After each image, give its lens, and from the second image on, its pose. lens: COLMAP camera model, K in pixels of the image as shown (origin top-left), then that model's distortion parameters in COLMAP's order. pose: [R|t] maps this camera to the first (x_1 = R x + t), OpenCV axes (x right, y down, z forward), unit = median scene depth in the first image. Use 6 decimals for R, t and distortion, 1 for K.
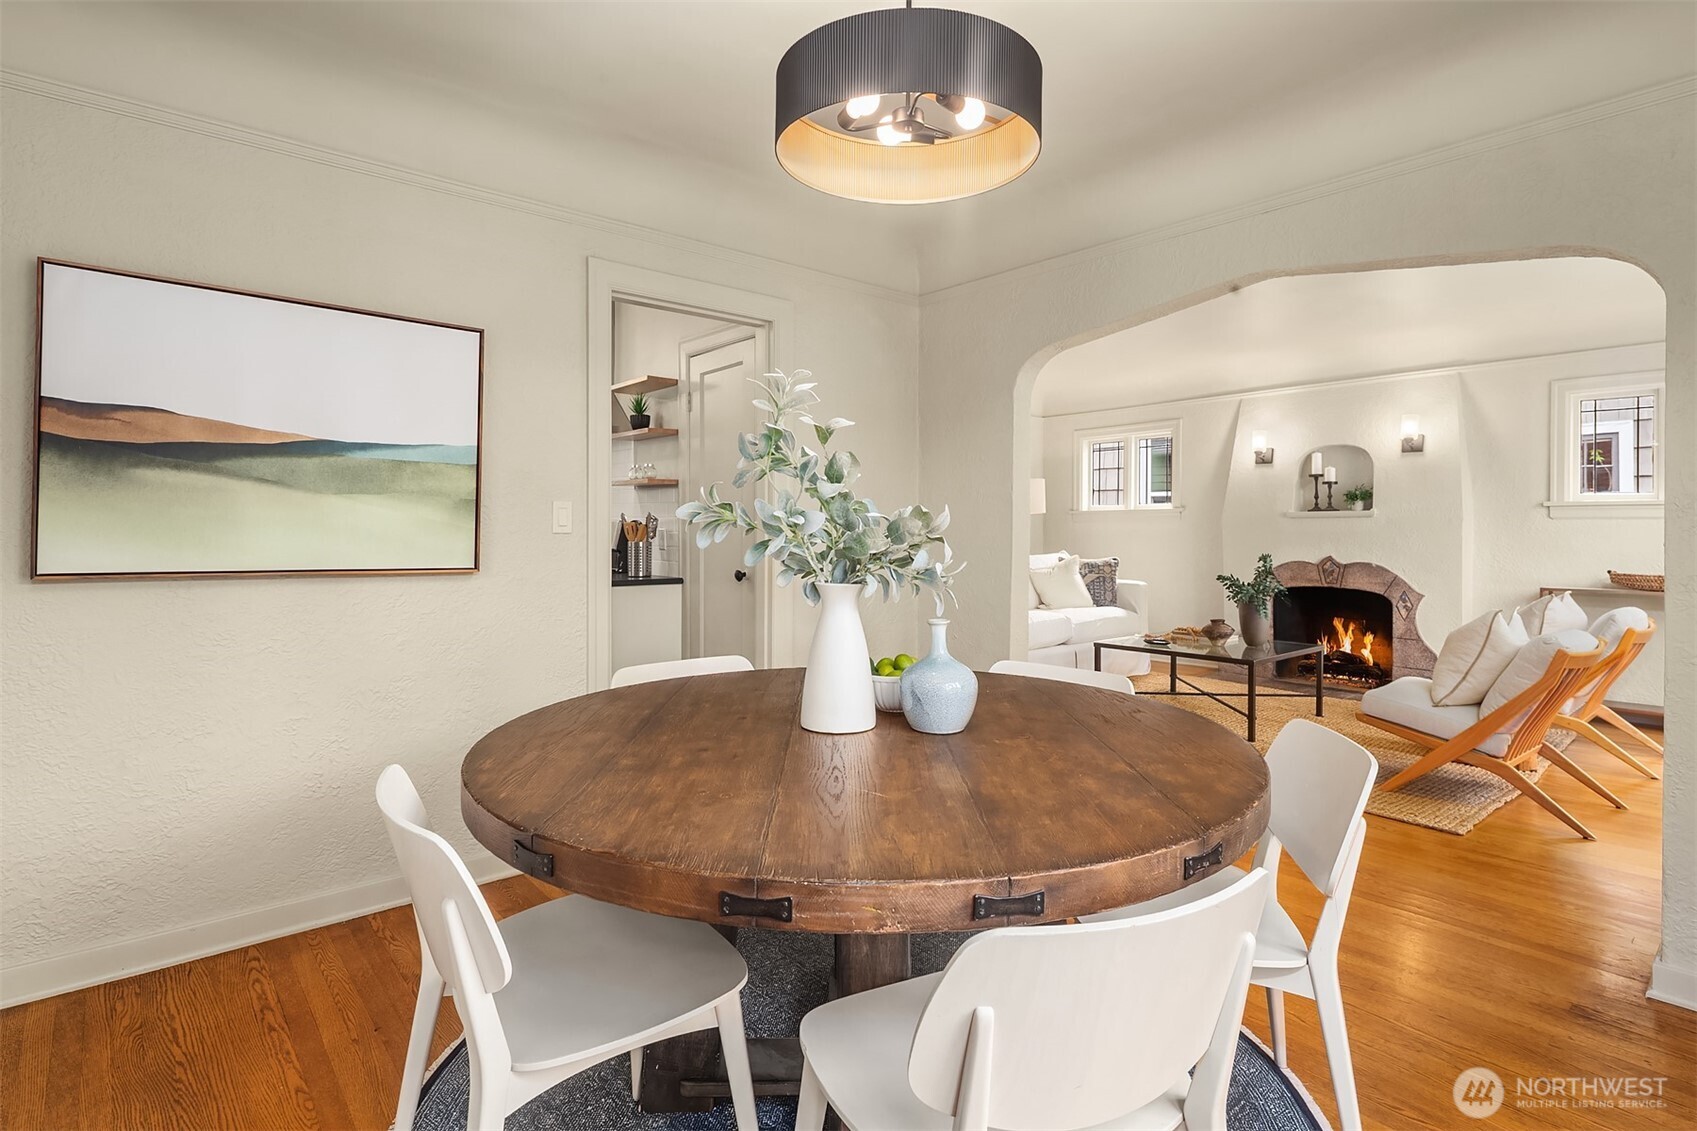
lens RADIAL K [[828.5, 0, 850.2], [0, 828.5, 523.2], [0, 0, 1]] dist [-0.000844, -0.000088]
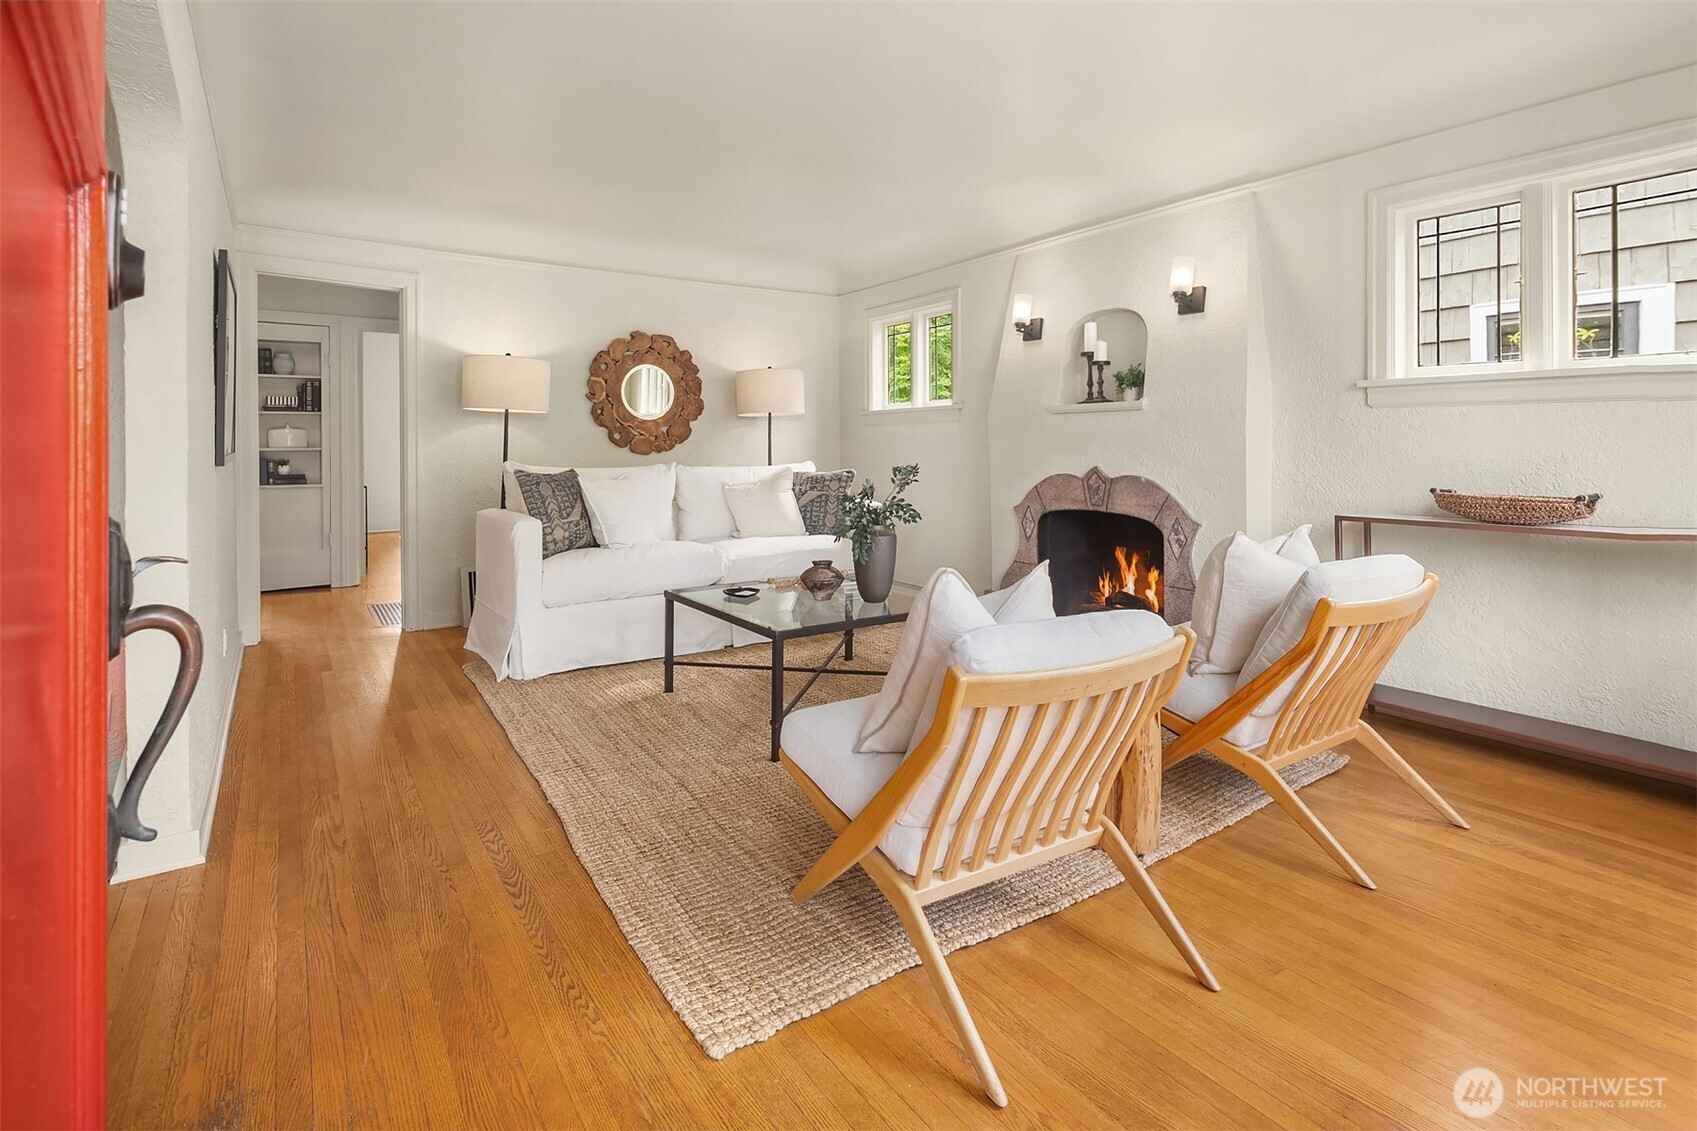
lens RADIAL K [[823.9, 0, 846.3], [0, 823.9, 439.4], [0, 0, 1]] dist [-0.000210, 0.000024]
pose [[0.995411, -0.004631, -0.095580, 0.439804], [0.004806, 0.999987, 0.001597, 0.014511], [0.095572, -0.002049, 0.995420, 0.285106]]
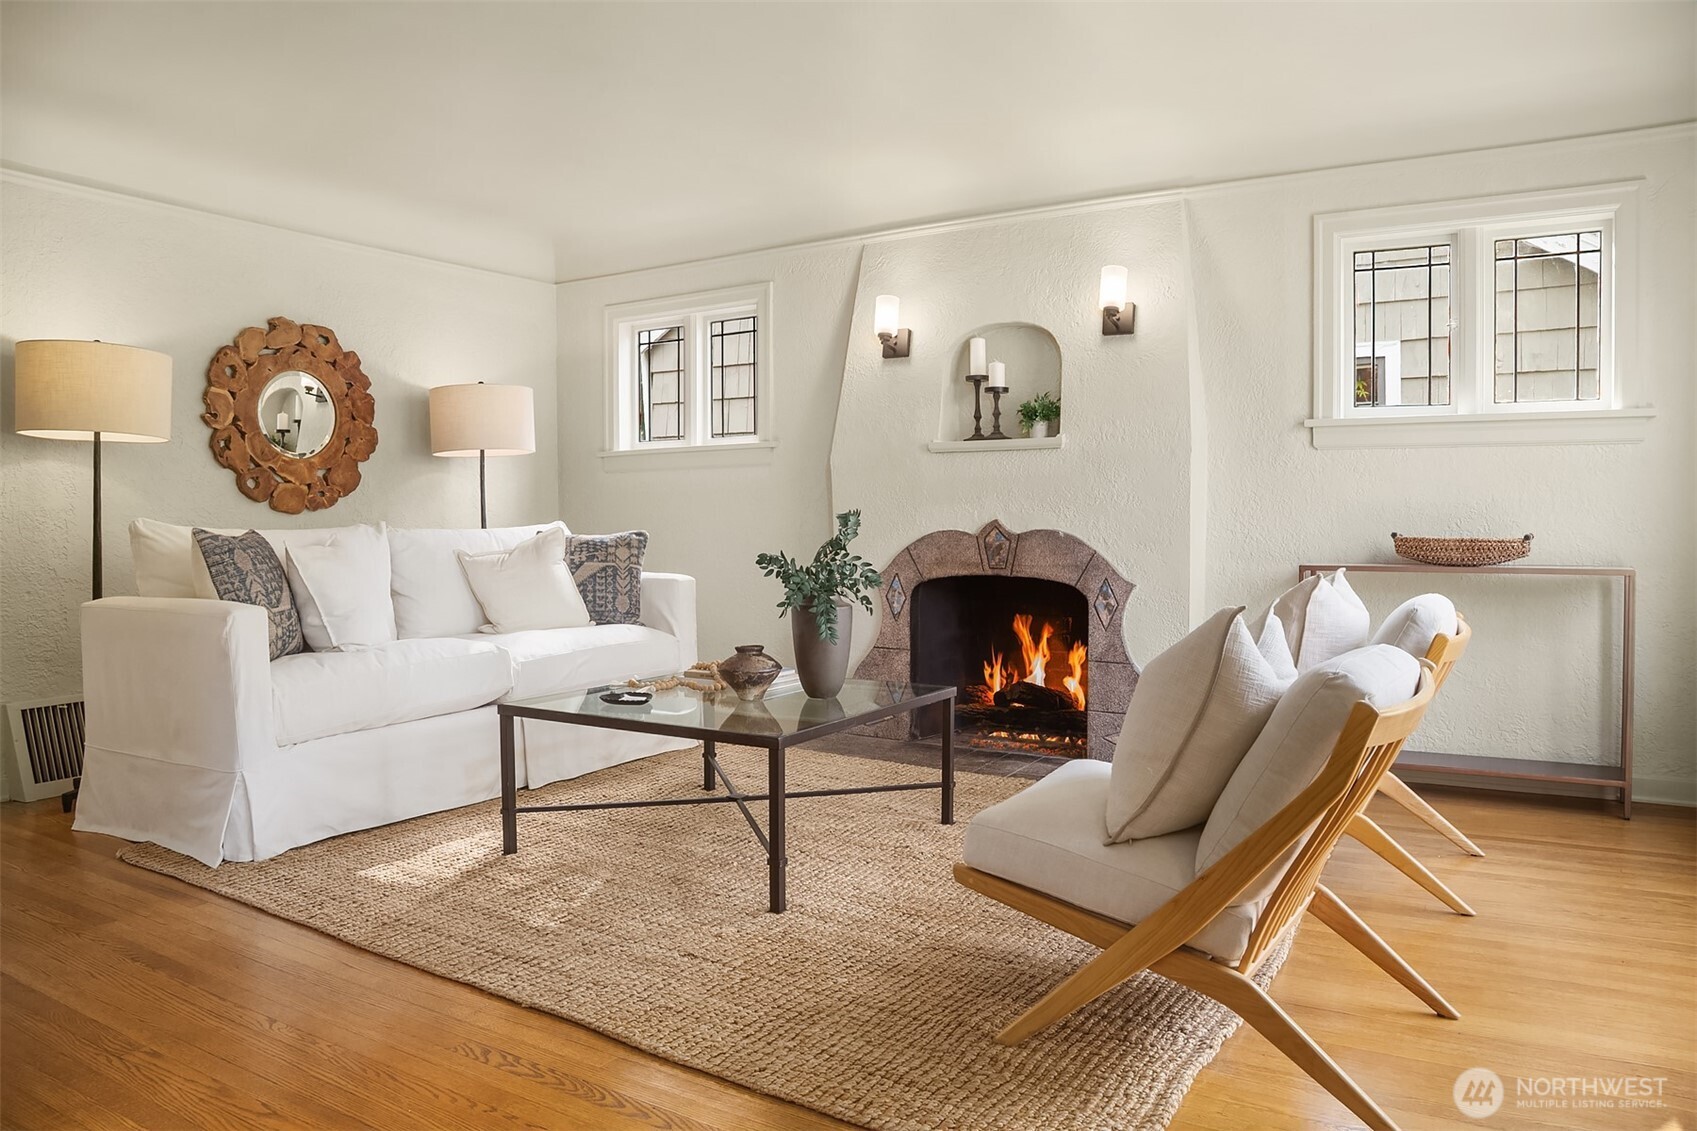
lens RADIAL K [[1158.5, 0, 848.5], [0, 1158.5, 565.5], [0, 0, 1]] dist [-0.132248, 0.092988]
pose [[0.945416, -0.020996, 0.325189, 0.232915], [0.004825, 0.998715, 0.050456, 0.030832], [-0.325831, -0.046133, 0.944302, 0.296298]]
